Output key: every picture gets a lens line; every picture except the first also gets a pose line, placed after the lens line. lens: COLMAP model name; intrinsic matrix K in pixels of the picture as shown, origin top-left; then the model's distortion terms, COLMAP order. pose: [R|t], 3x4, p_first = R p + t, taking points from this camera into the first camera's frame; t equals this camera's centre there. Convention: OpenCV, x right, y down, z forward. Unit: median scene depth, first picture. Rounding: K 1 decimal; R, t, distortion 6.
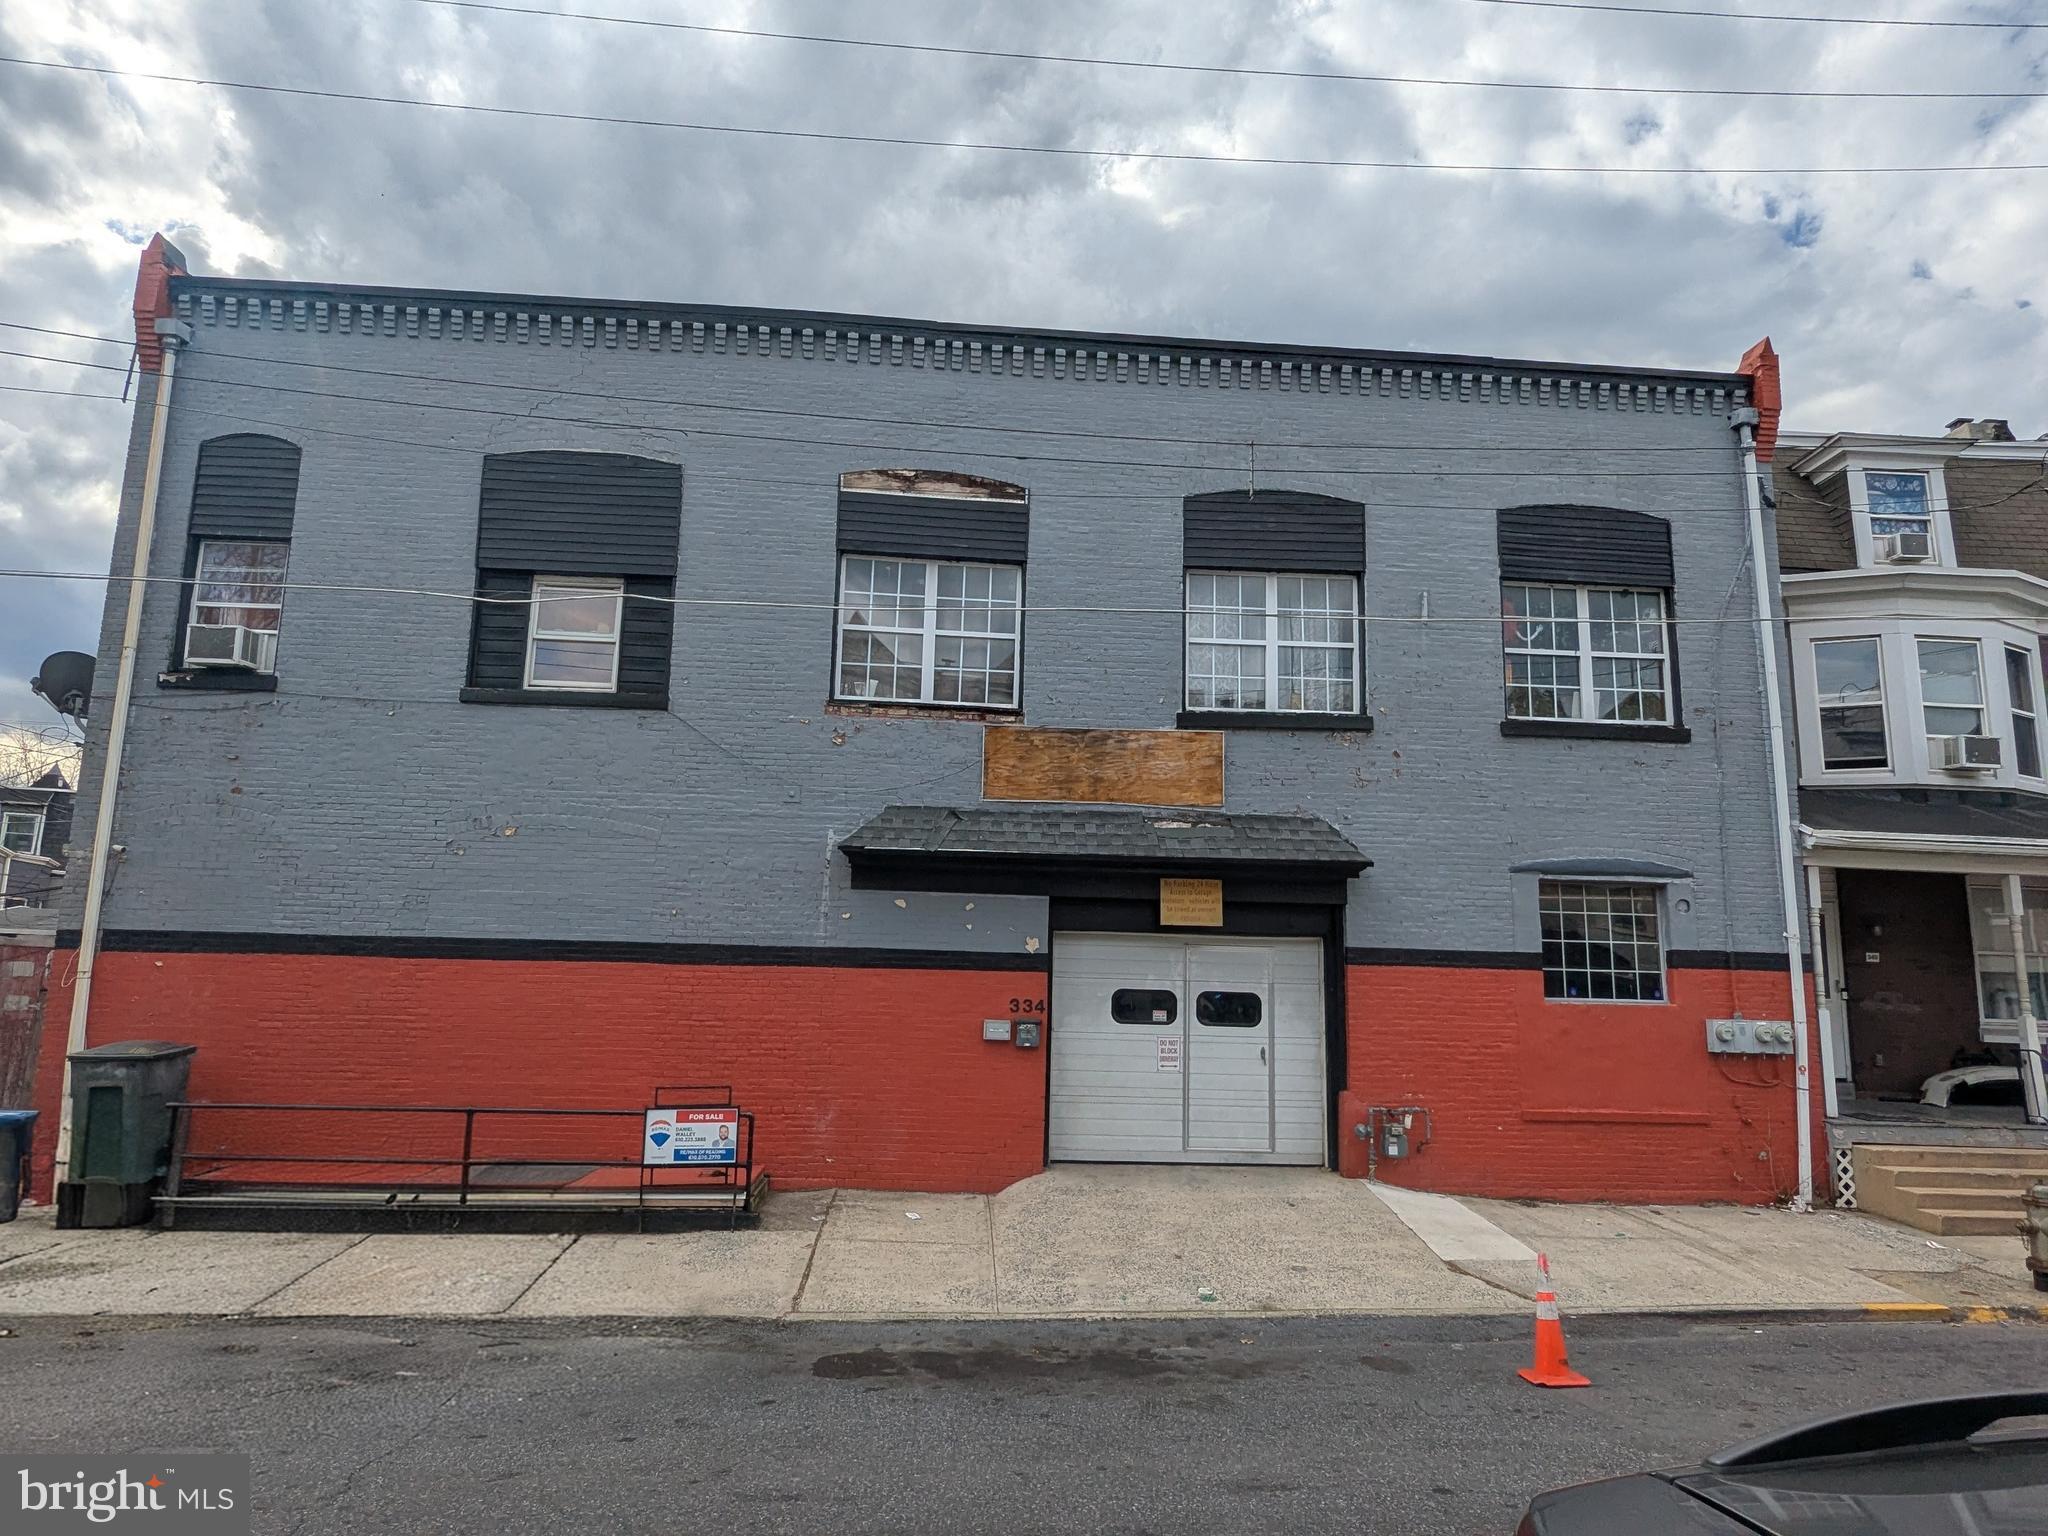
lens RADIAL K [[1267.3, 0, 1036.4], [0, 1267.3, 785.1], [0, 0, 1]] dist [0.010027, -0.004539]
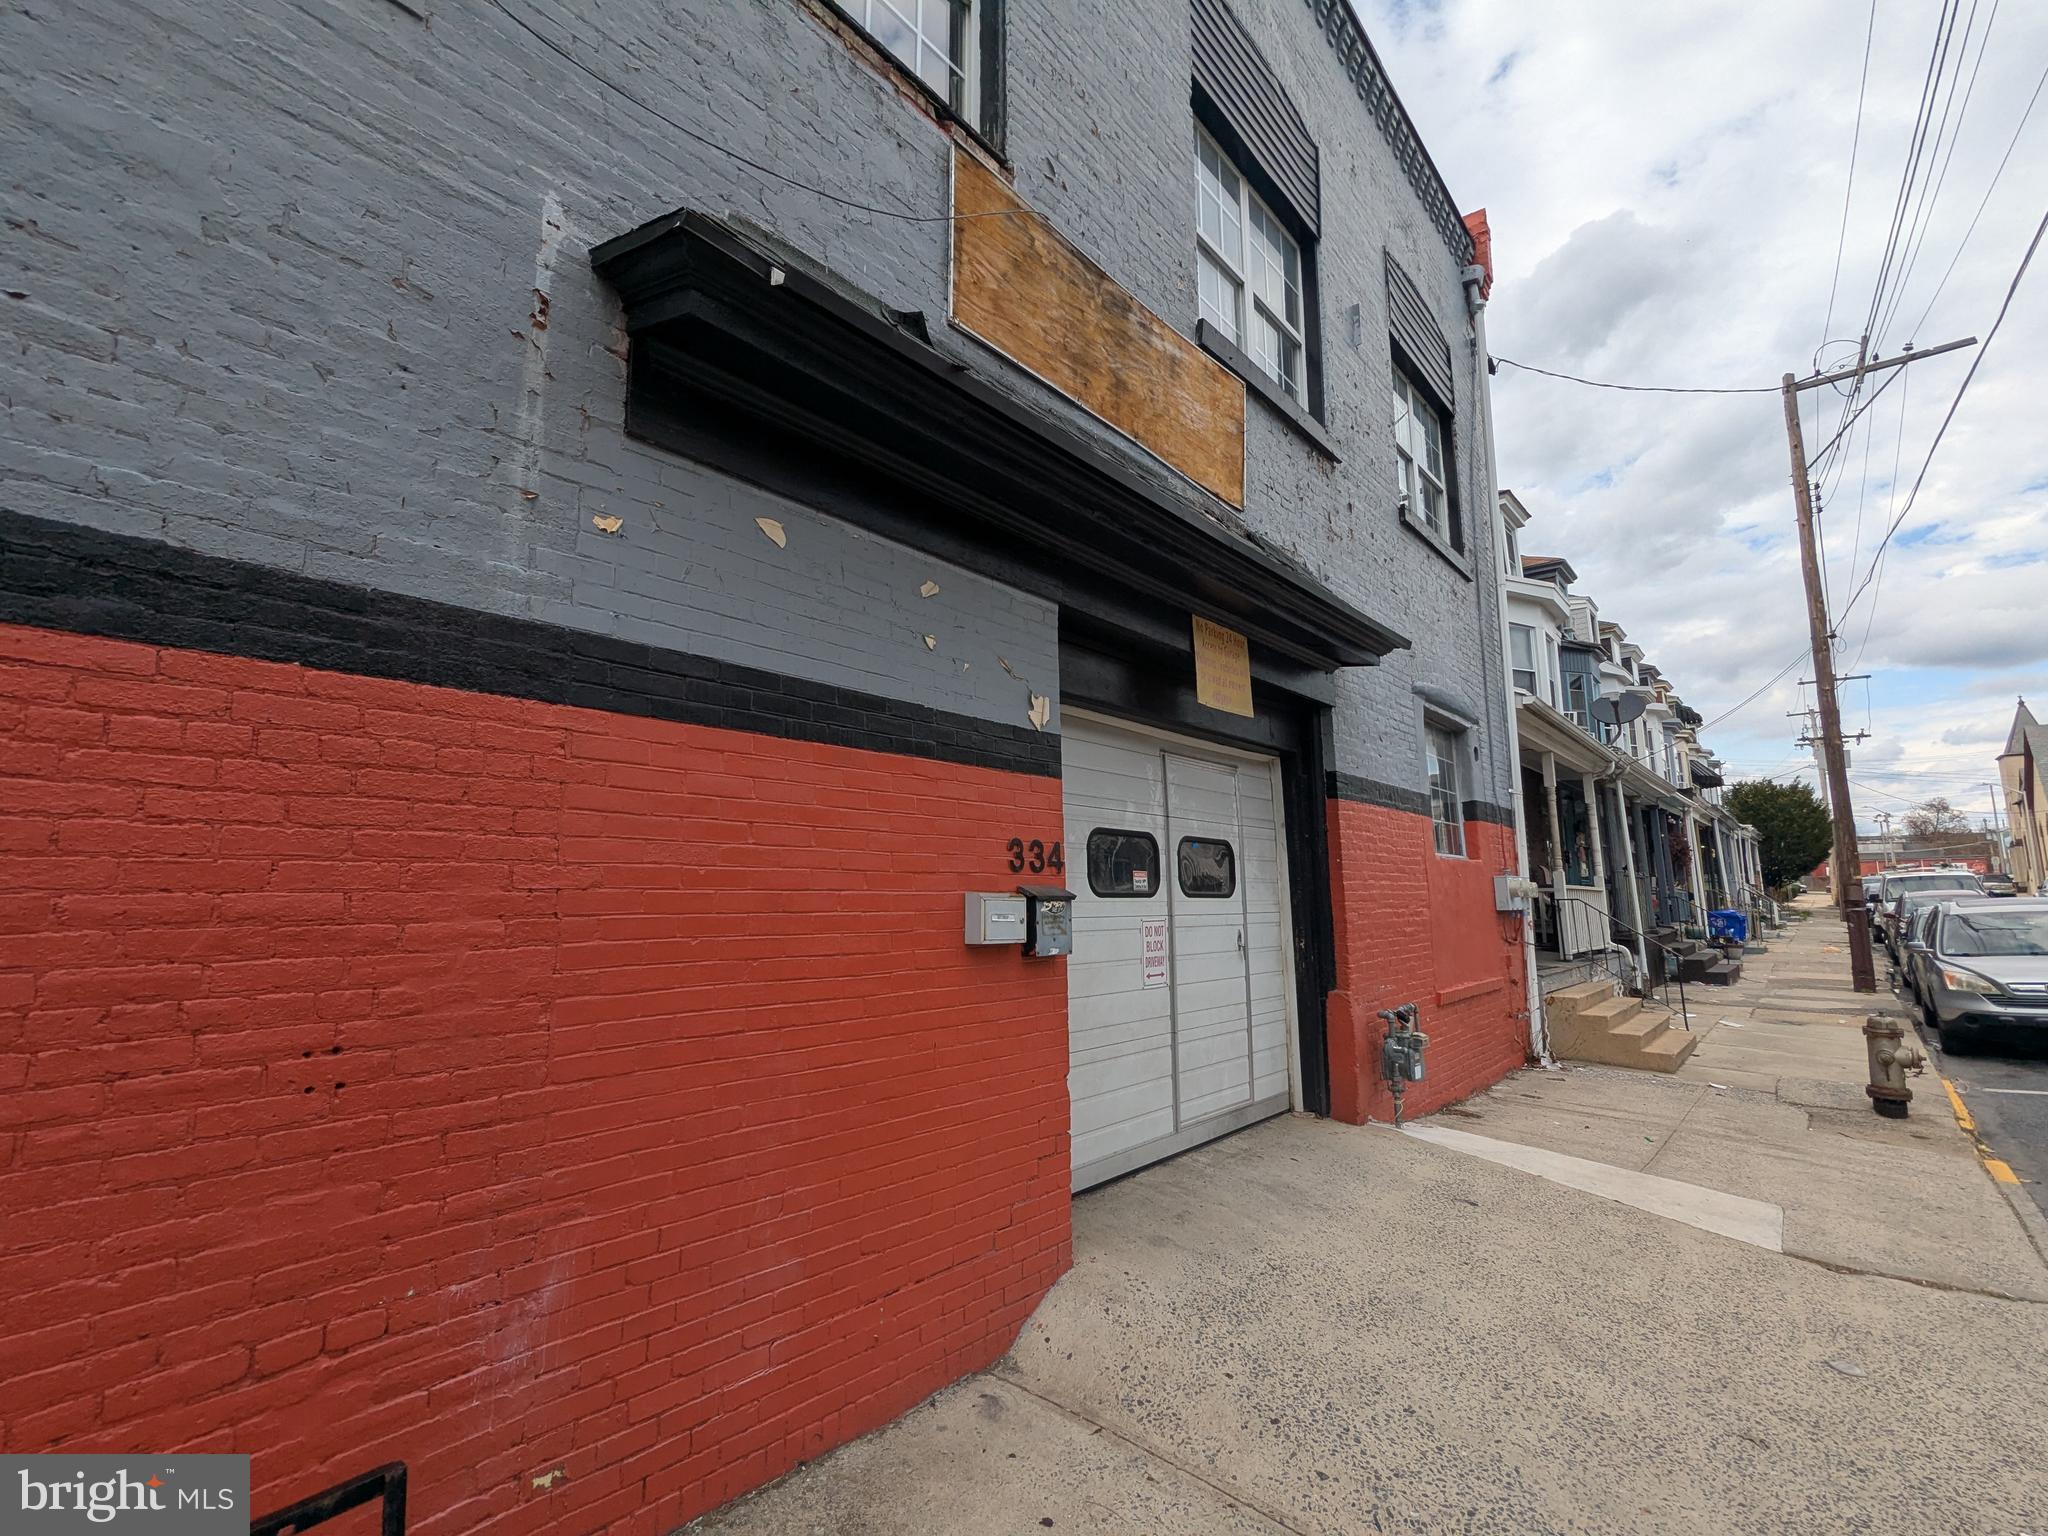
lens RADIAL K [[964.5, 0, 1020.7], [0, 964.5, 778.3], [0, 0, 1]] dist [0.003312, -0.000362]
pose [[0.700207, 0.060033, 0.711412, -0.222792], [-0.089178, 0.996009, 0.003724, 0.142904], [-0.708349, -0.066050, 0.702766, 0.759261]]
